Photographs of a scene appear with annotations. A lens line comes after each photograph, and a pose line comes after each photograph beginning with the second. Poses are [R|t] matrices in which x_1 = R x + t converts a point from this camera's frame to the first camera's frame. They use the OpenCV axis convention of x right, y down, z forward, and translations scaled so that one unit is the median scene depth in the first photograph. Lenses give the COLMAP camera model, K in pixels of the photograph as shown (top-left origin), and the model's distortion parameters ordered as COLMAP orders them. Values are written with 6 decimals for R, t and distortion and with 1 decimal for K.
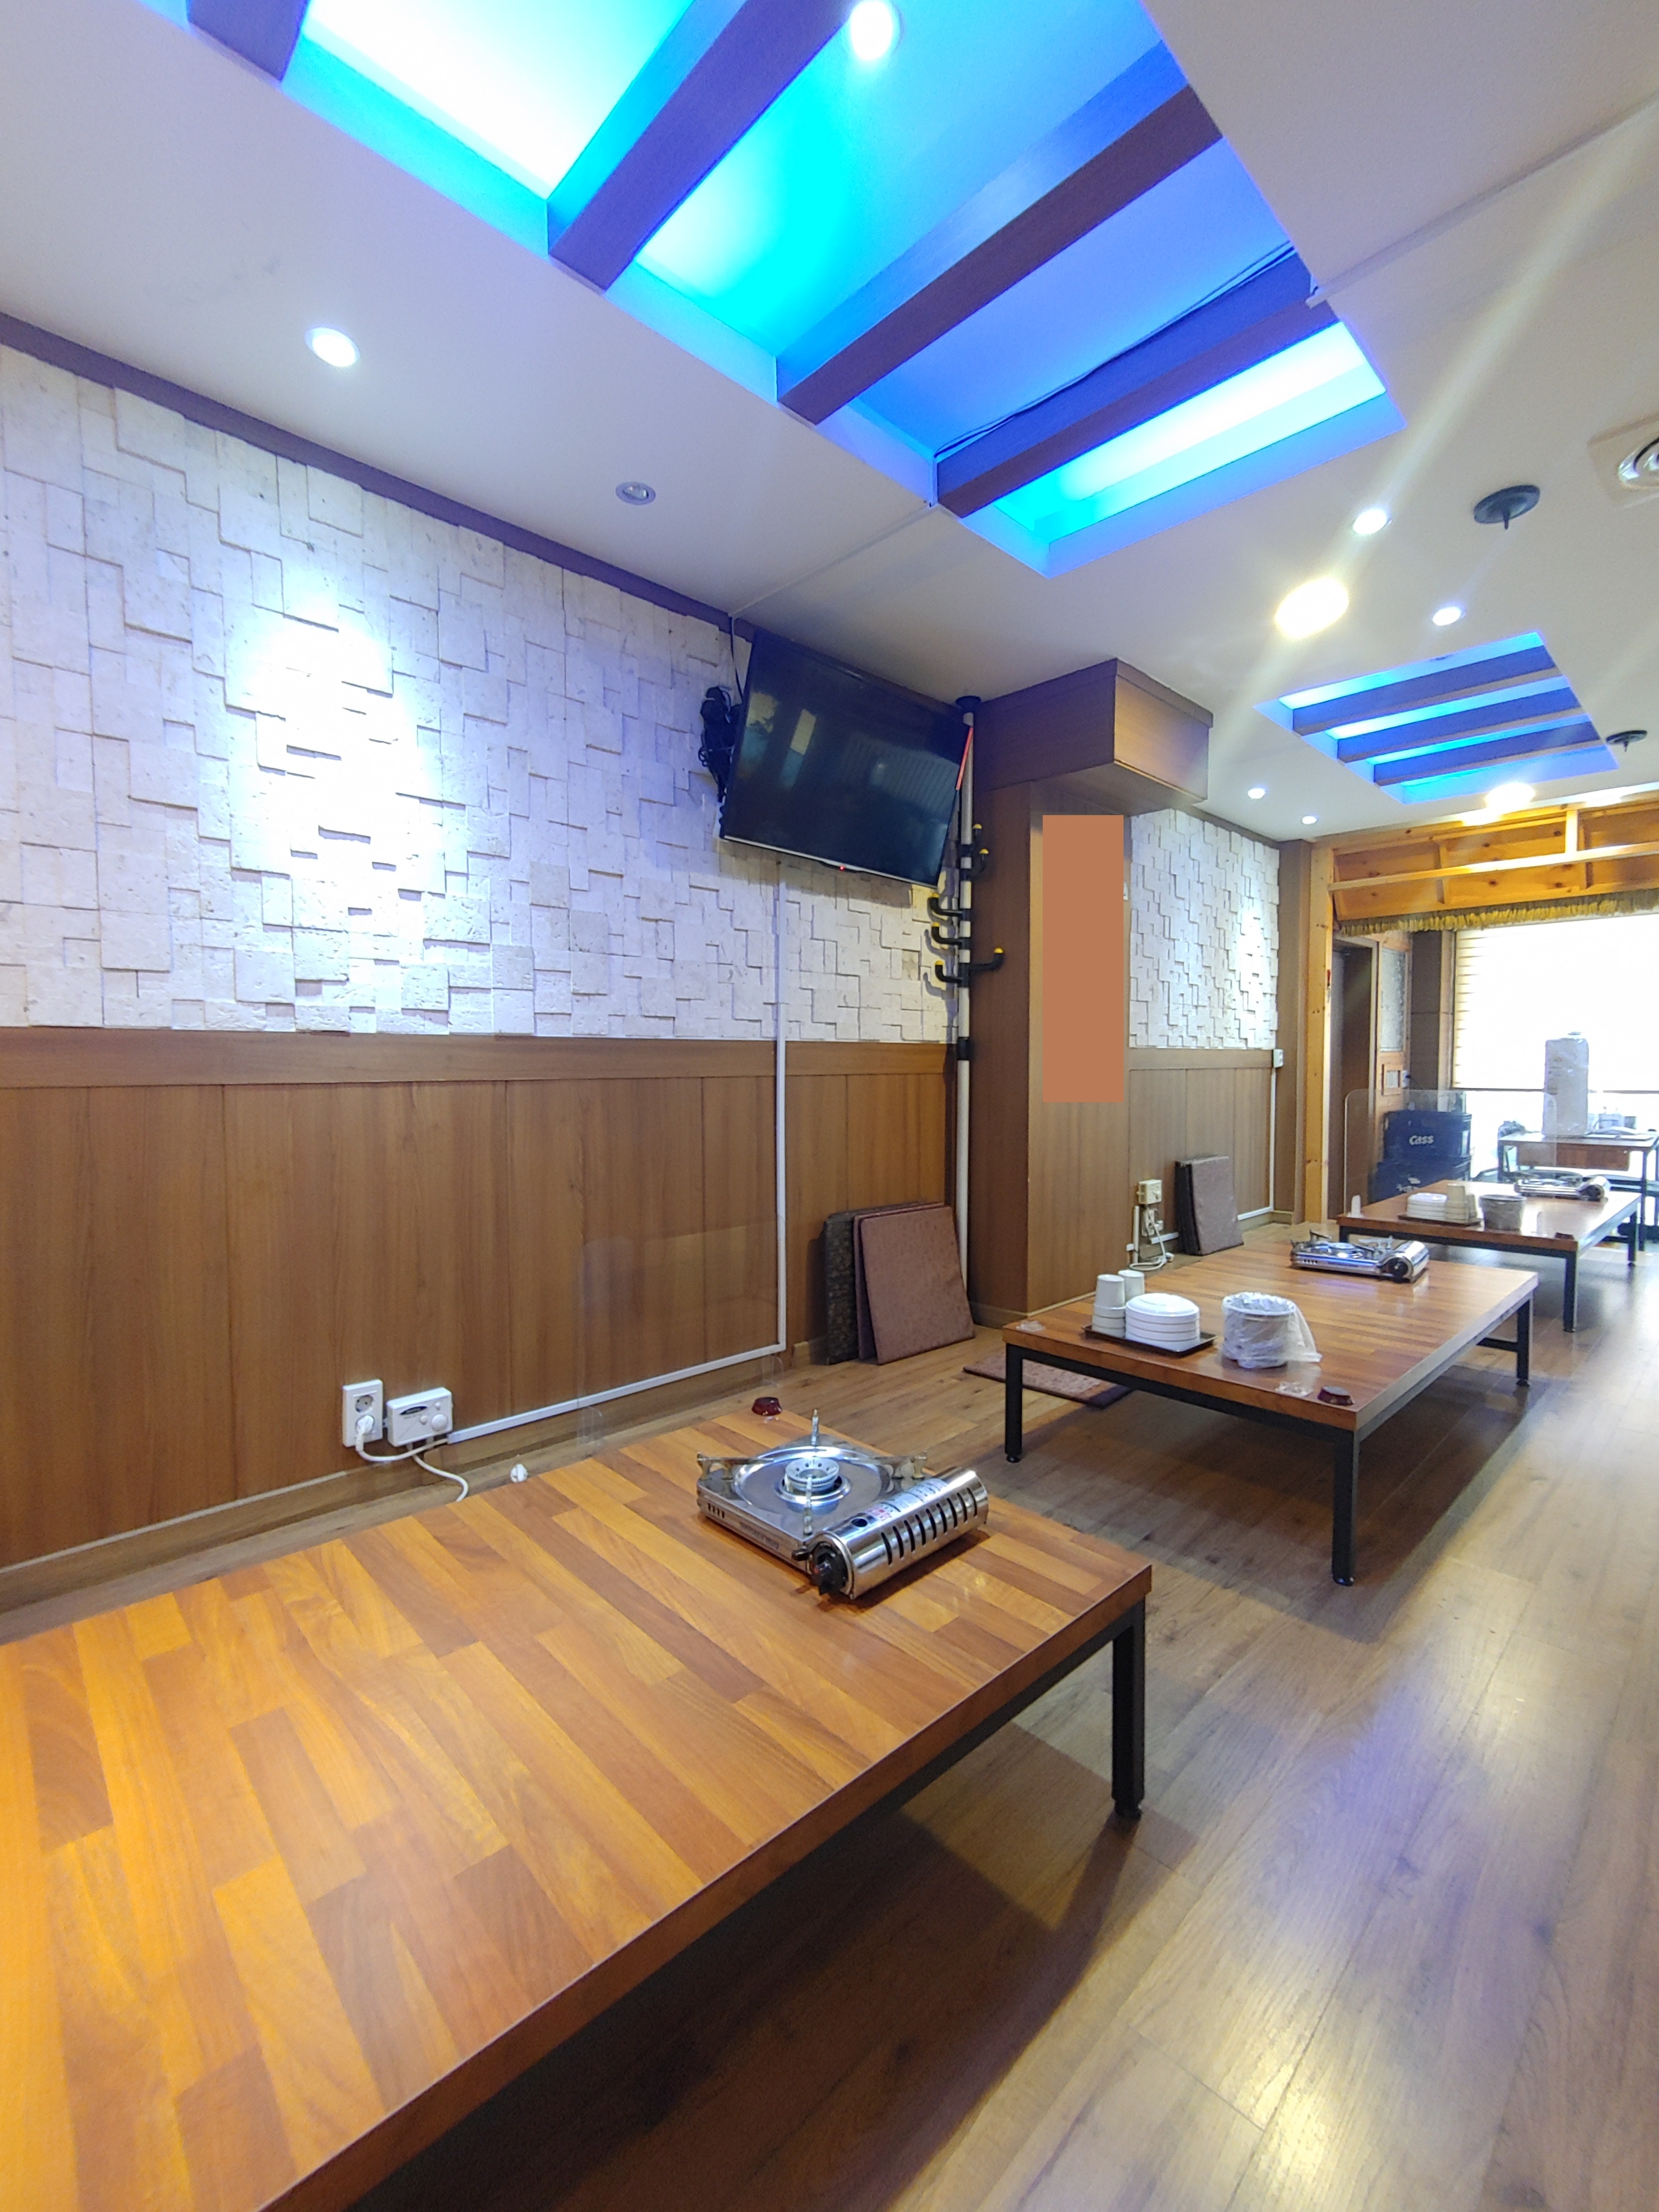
lens RADIAL K [[943.9, 0, 829.5], [0, 943.9, 1106.0], [0, 0, 1]] dist [-0.000125, -0.000913]
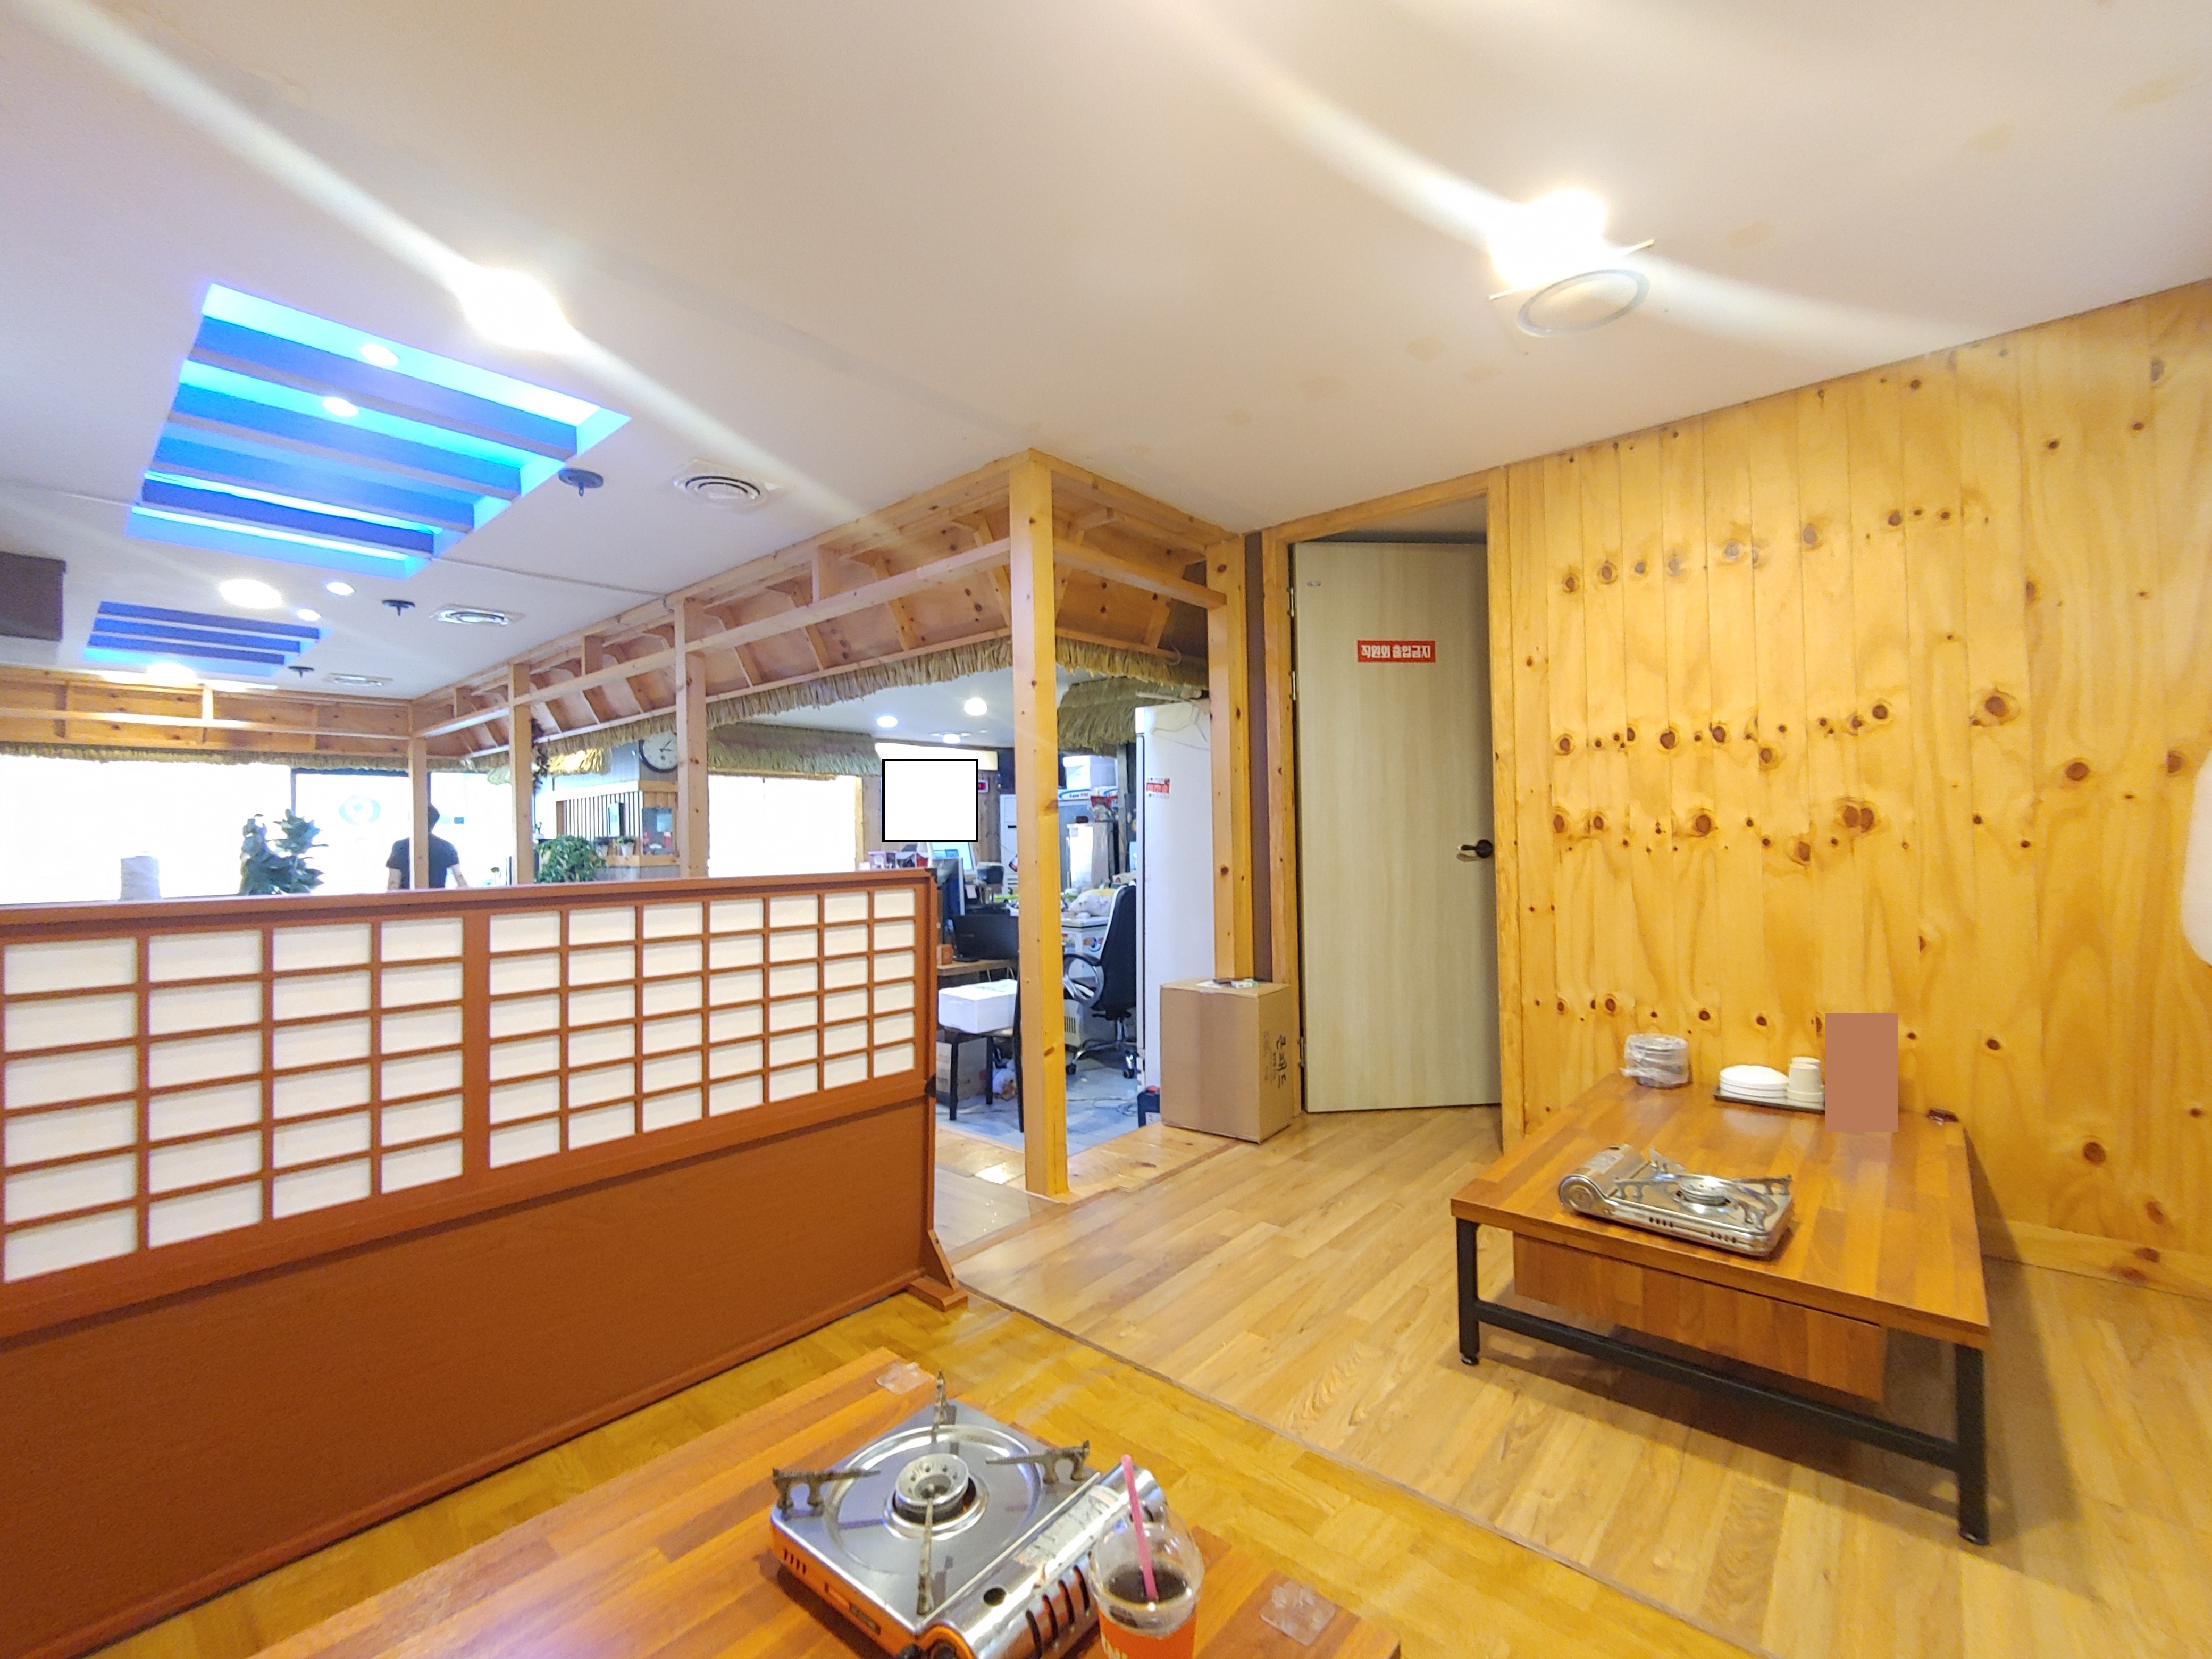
lens RADIAL K [[943.9, 0, 1102.4], [0, 943.9, 832.5], [0, 0, 1]] dist [-0.000125, -0.000913]
pose [[-0.089268, 0.012094, 0.995934, -1.332878], [0.071673, 0.997412, -0.005688, -0.016032], [-0.993426, 0.070874, -0.089903, -0.279442]]
